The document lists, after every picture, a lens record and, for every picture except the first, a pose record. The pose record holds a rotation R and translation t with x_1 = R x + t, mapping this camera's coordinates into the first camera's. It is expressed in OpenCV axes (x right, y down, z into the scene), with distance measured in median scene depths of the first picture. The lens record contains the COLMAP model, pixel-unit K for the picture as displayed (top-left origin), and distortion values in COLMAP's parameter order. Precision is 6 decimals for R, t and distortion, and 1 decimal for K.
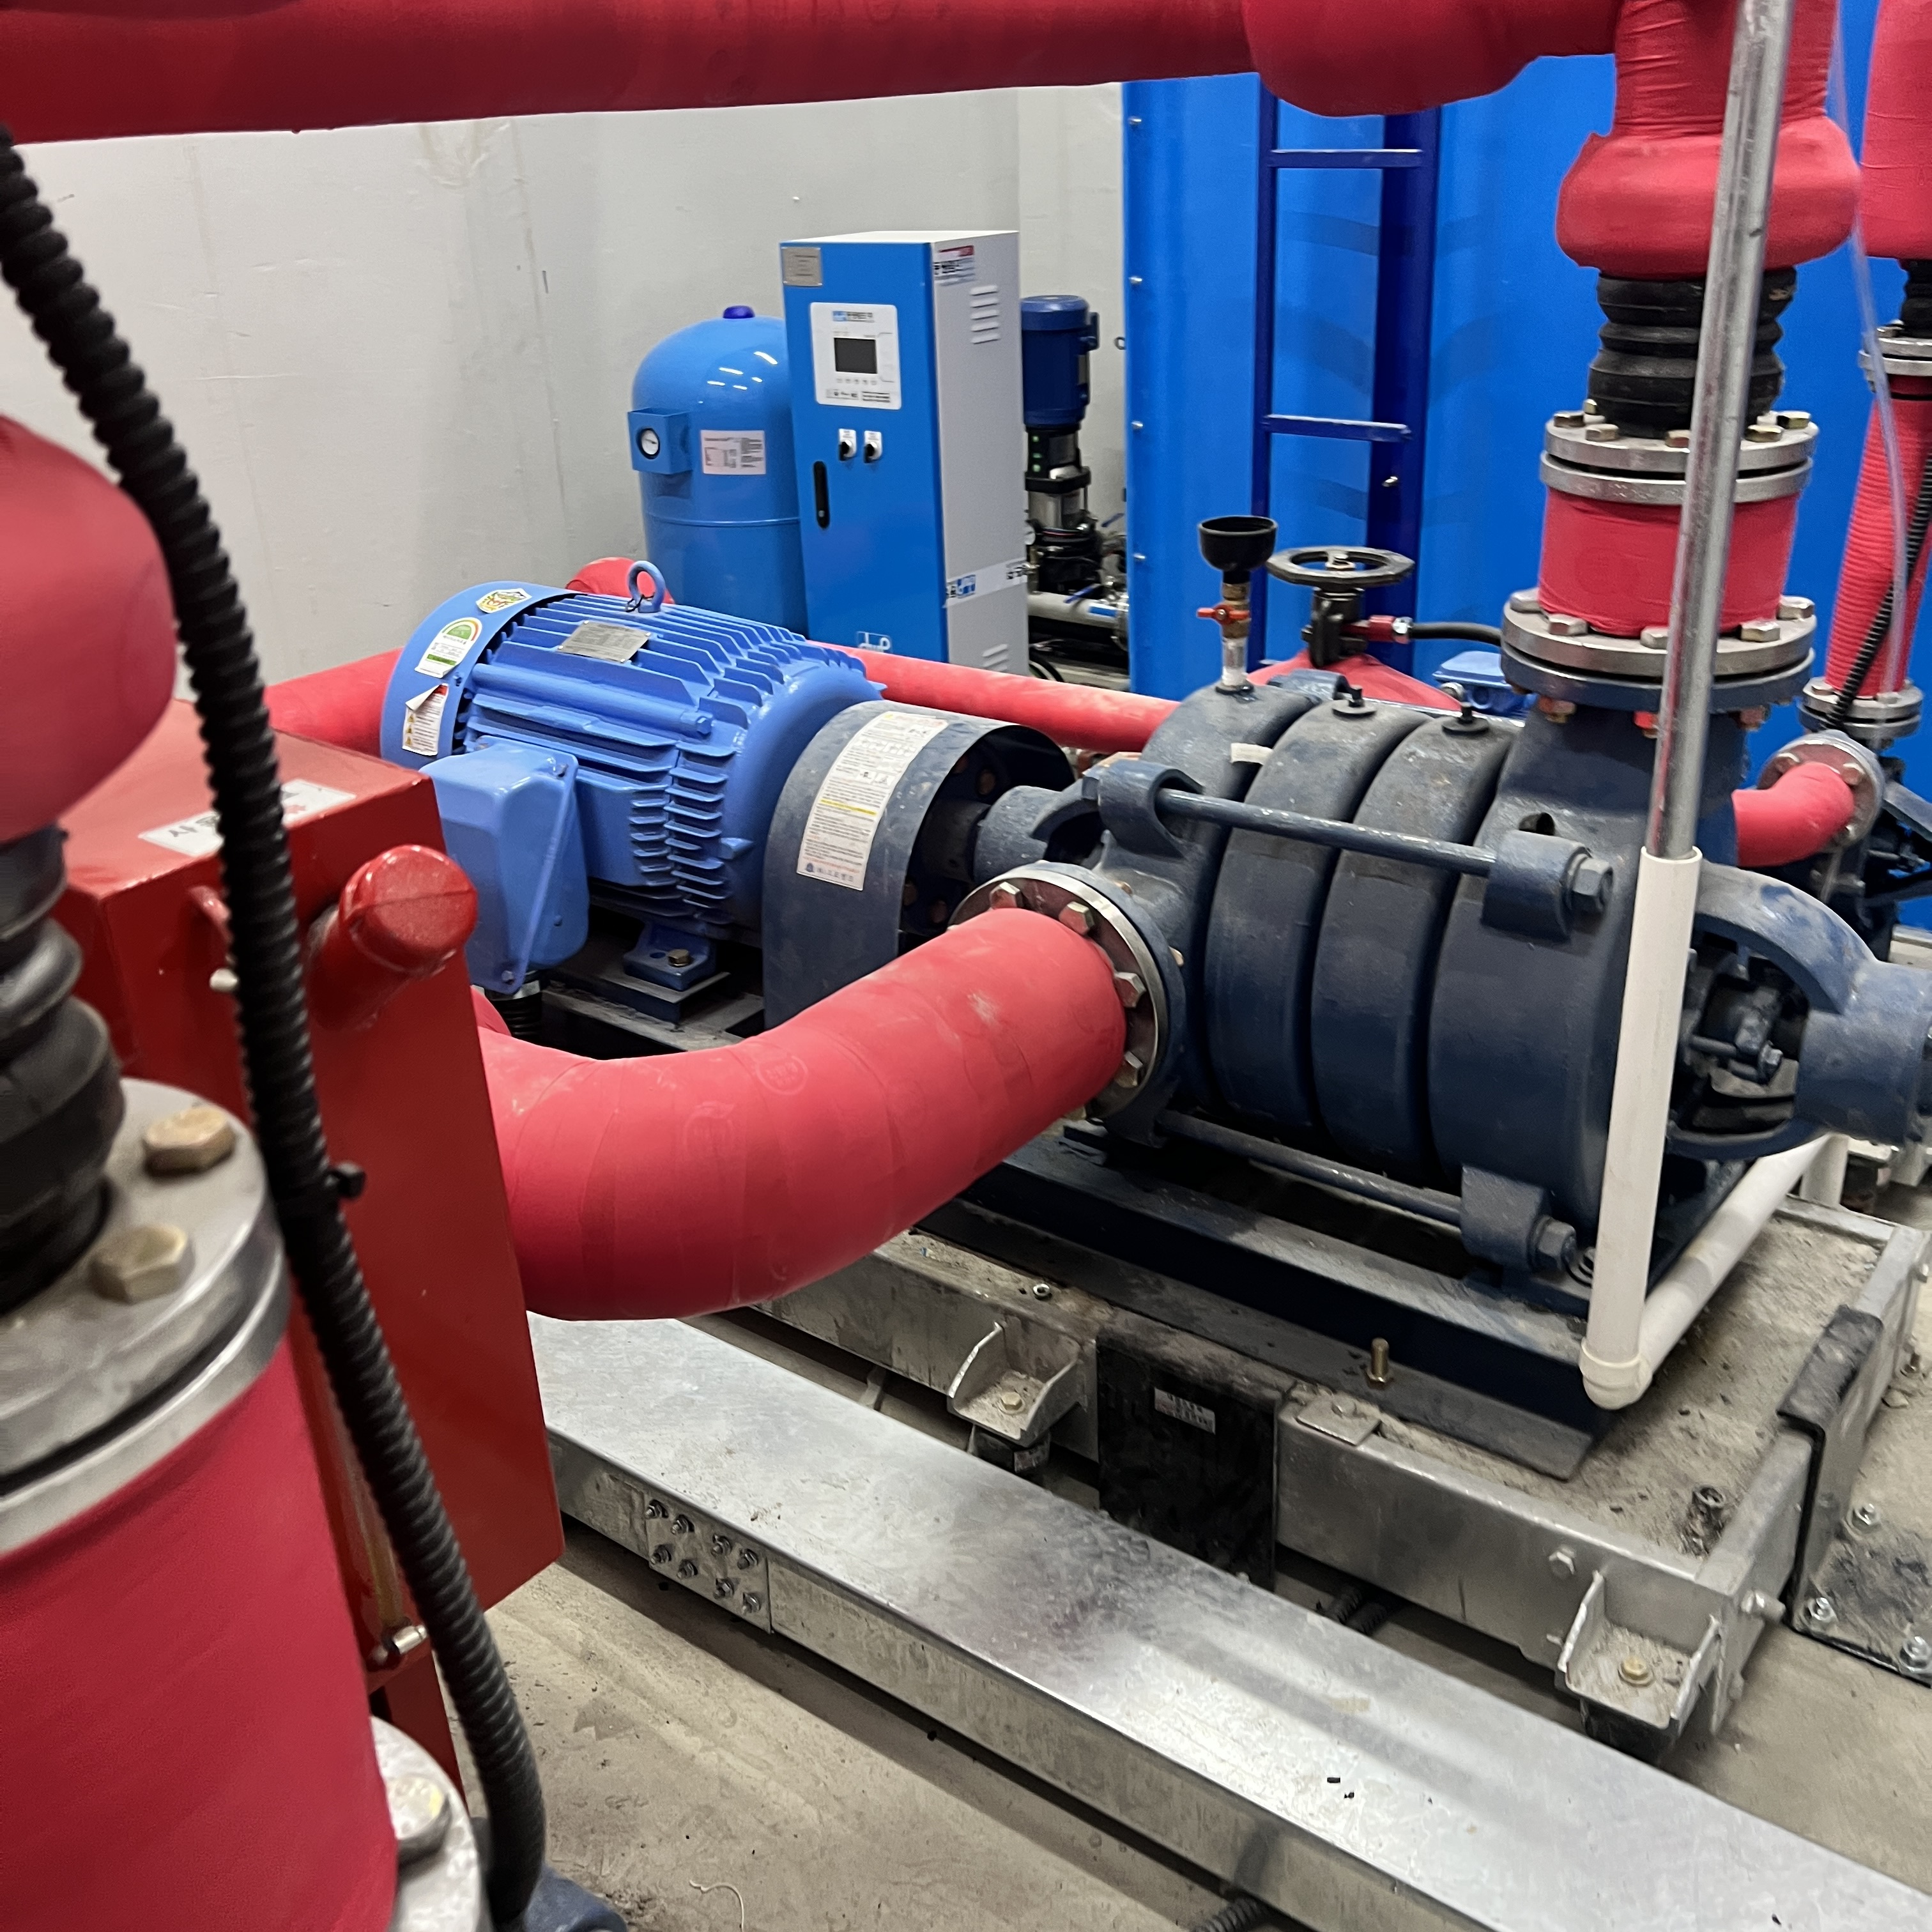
lens RADIAL K [[1964.1, 0, 1030.9], [0, 1964.1, 971.4], [0, 0, 1]] dist [0.110742, -0.315590]
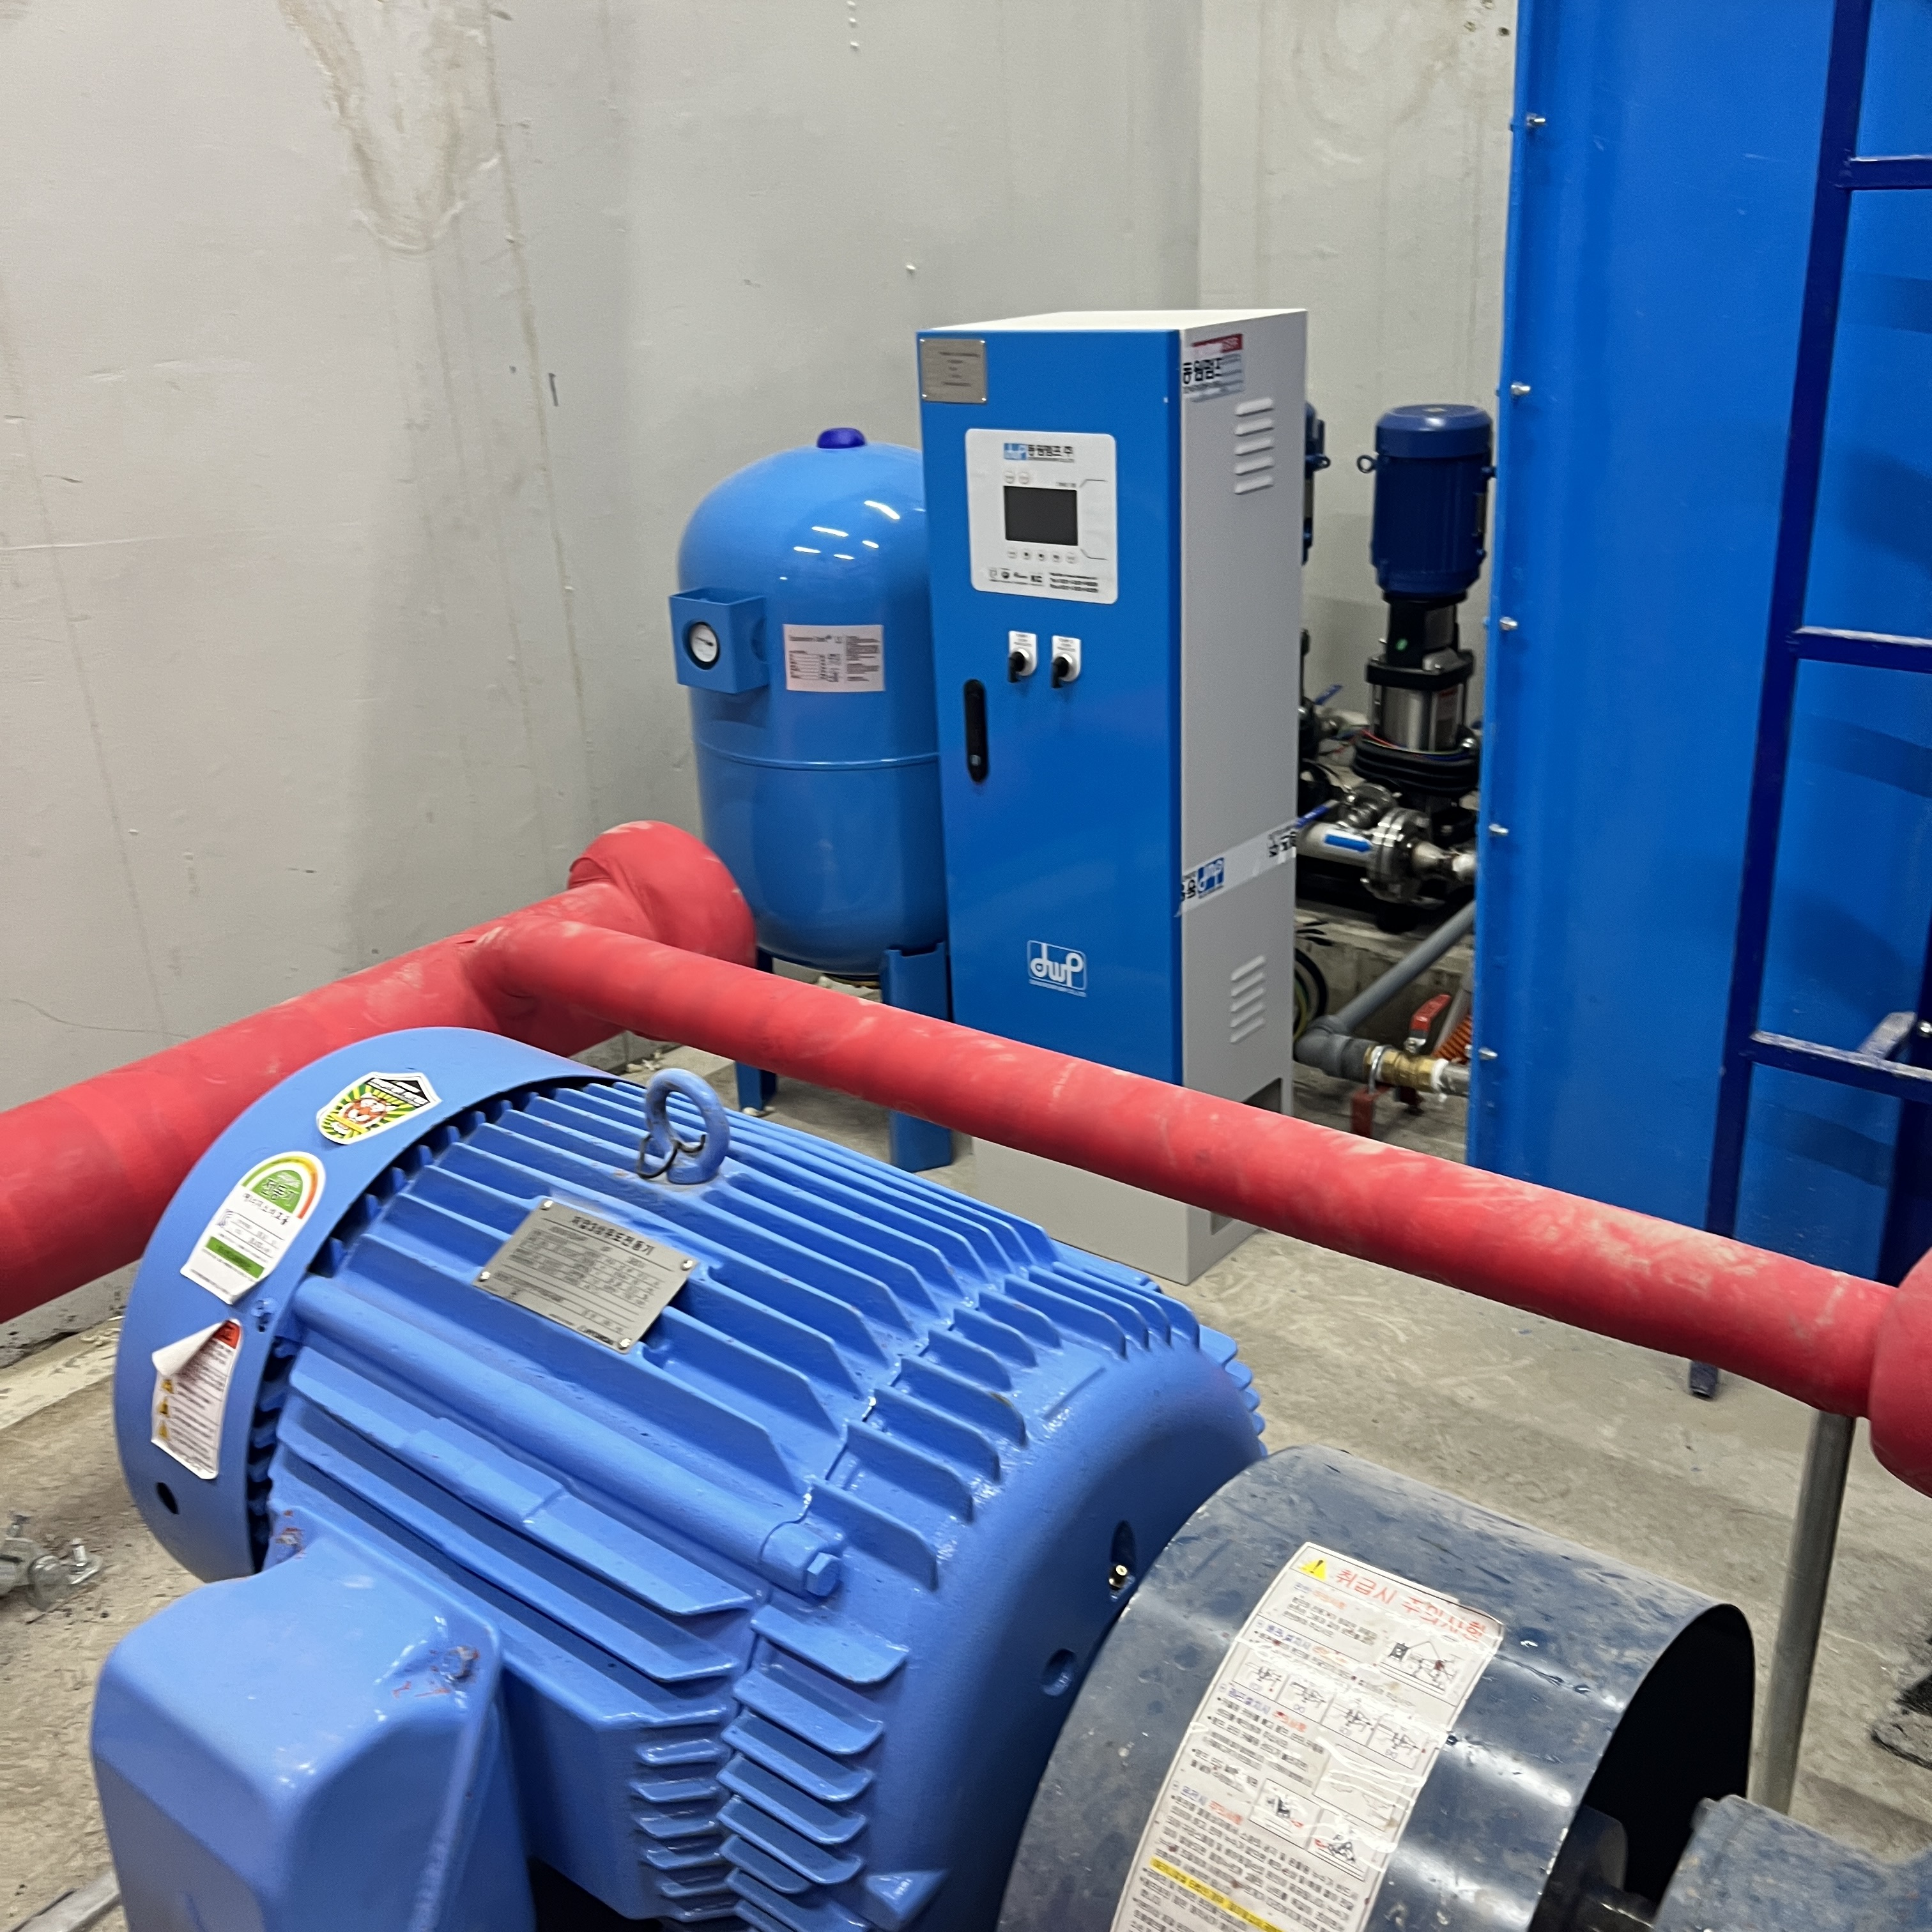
lens RADIAL K [[1964.1, 0, 1030.9], [0, 1964.1, 971.4], [0, 0, 1]] dist [0.110742, -0.315590]
pose [[0.999638, -0.000467, -0.026909, -0.074915], [-0.000485, 0.999374, -0.035361, -0.148892], [0.026909, 0.035361, 0.999012, 0.397418]]
